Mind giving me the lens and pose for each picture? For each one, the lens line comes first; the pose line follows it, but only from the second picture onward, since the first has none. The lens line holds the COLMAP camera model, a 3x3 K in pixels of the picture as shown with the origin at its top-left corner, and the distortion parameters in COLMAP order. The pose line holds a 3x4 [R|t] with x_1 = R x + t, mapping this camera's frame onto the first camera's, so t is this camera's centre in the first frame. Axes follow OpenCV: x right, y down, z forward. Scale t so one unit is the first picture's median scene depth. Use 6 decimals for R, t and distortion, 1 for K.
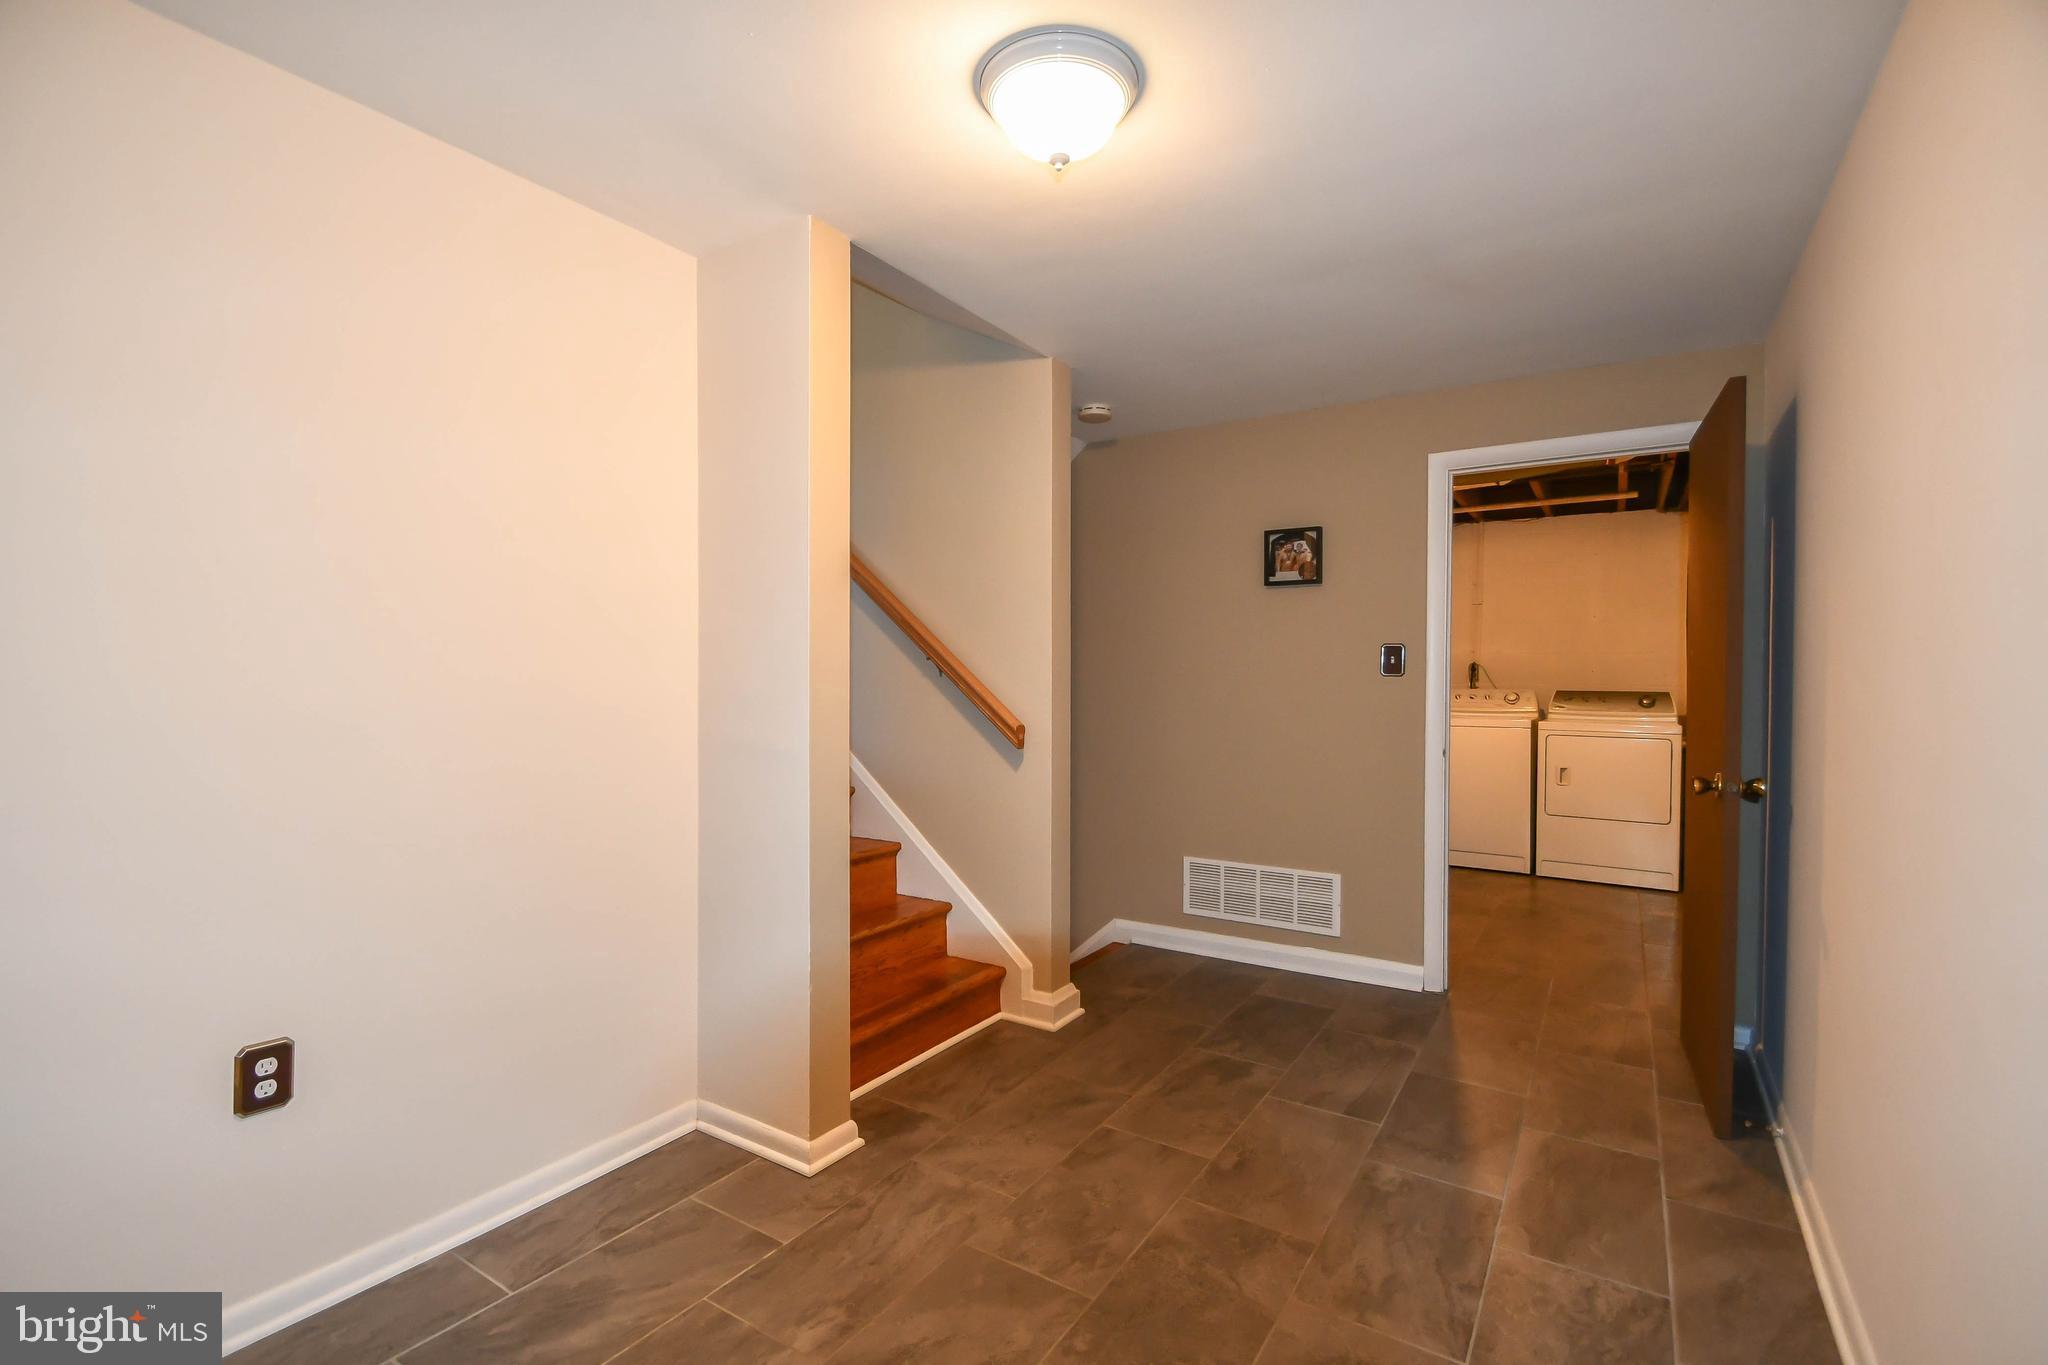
lens RADIAL K [[919.0, 0, 1013.1], [0, 919.0, 685.6], [0, 0, 1]] dist [0.010342, -0.013856]
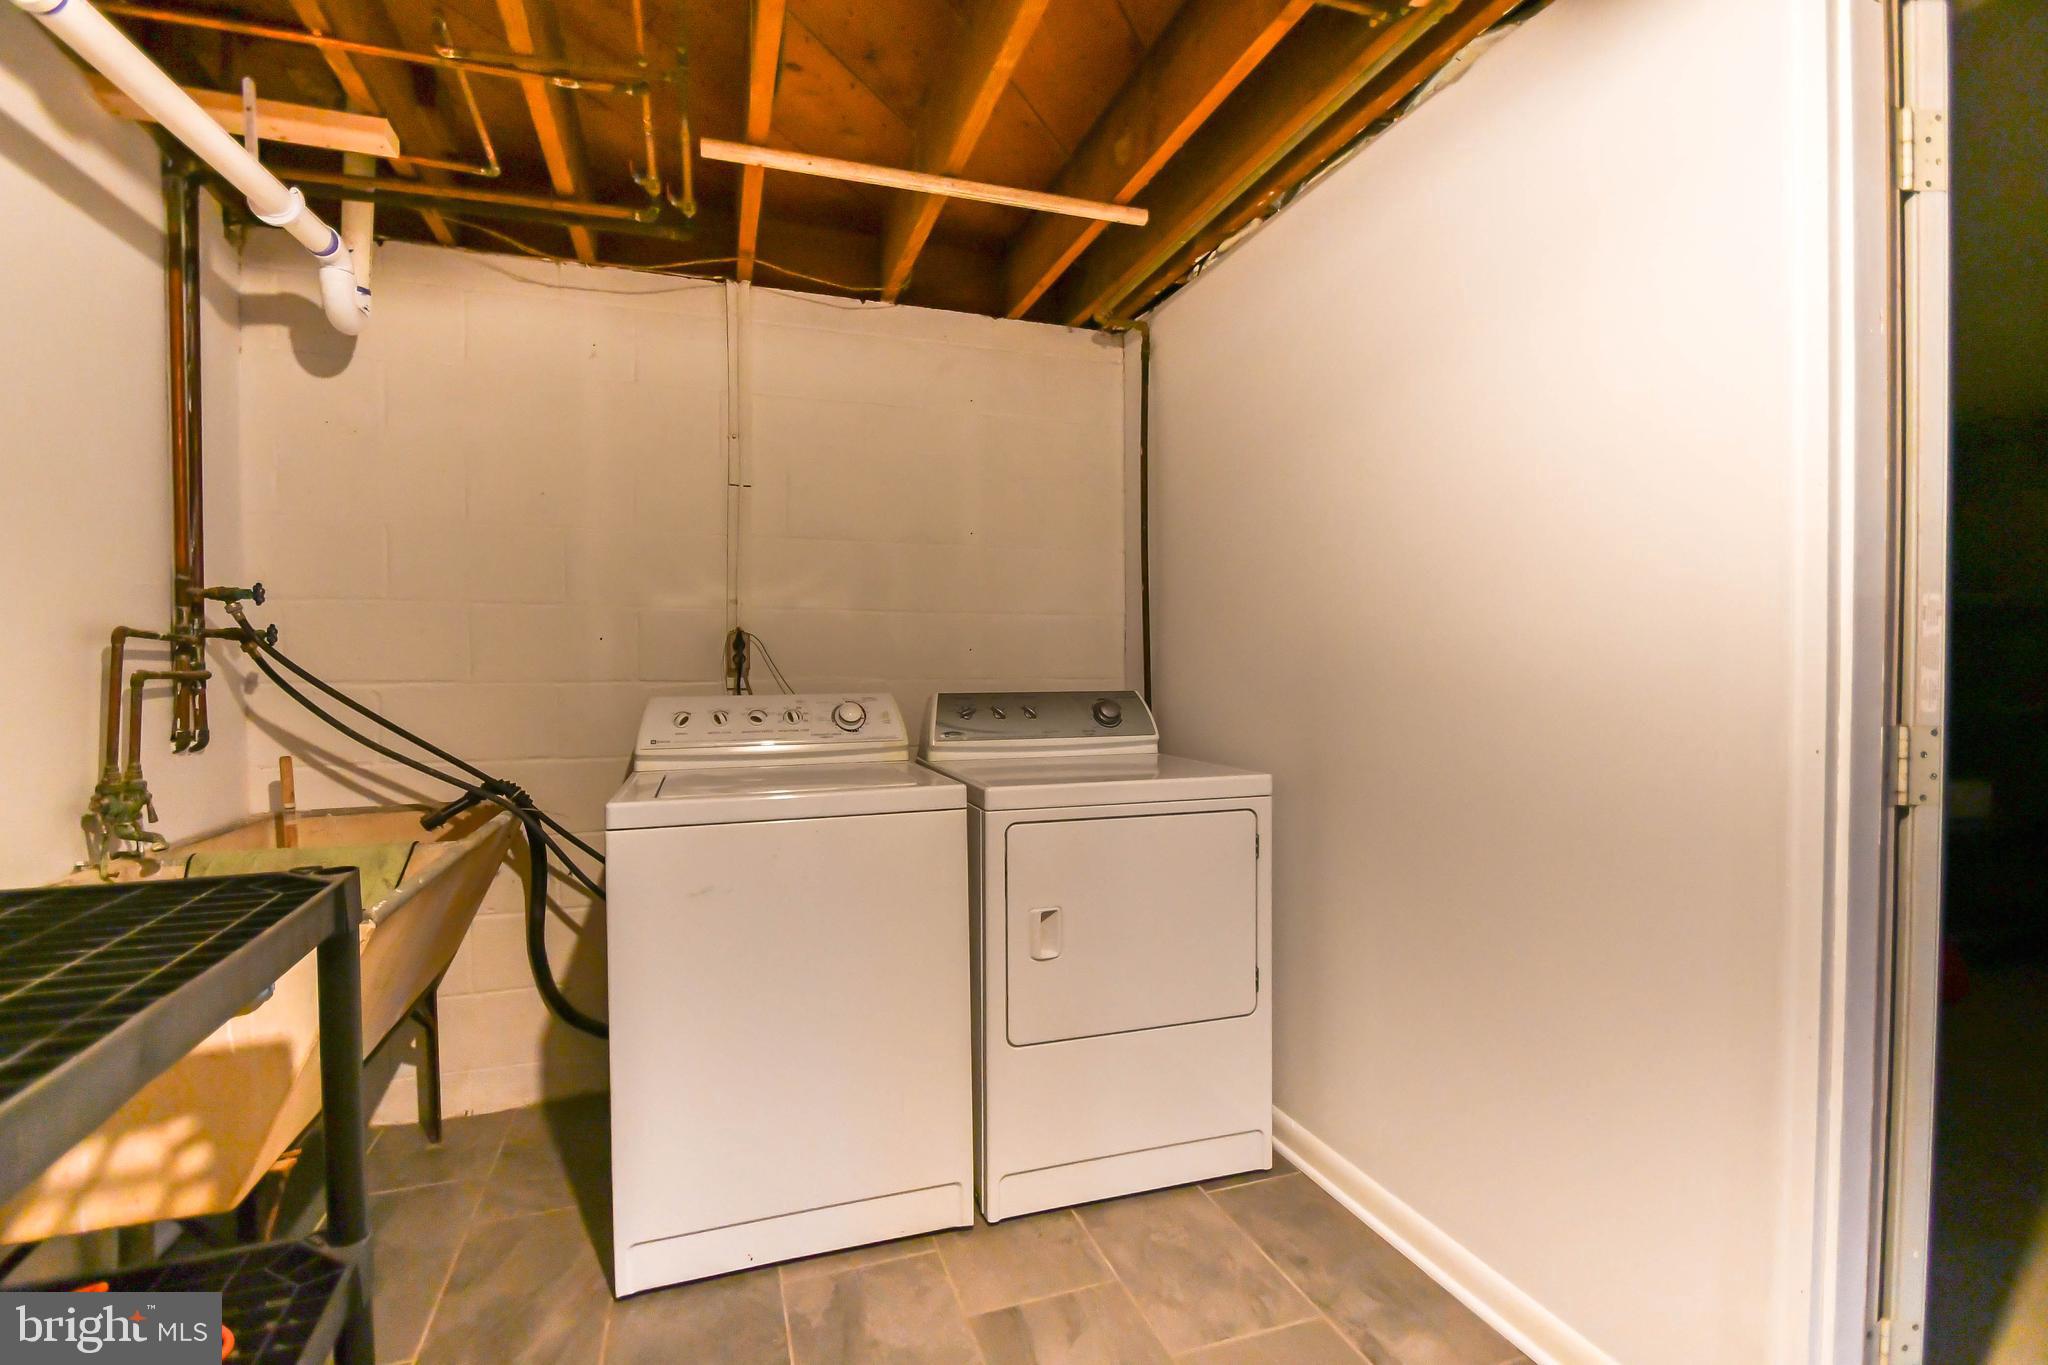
lens RADIAL K [[919.0, 0, 1013.1], [0, 919.0, 685.6], [0, 0, 1]] dist [0.010342, -0.013856]
pose [[0.604019, -0.019127, 0.796740, 0.270195], [0.018638, 0.999778, 0.009872, -0.001982], [-0.796752, 0.008886, 0.604241, 0.707844]]
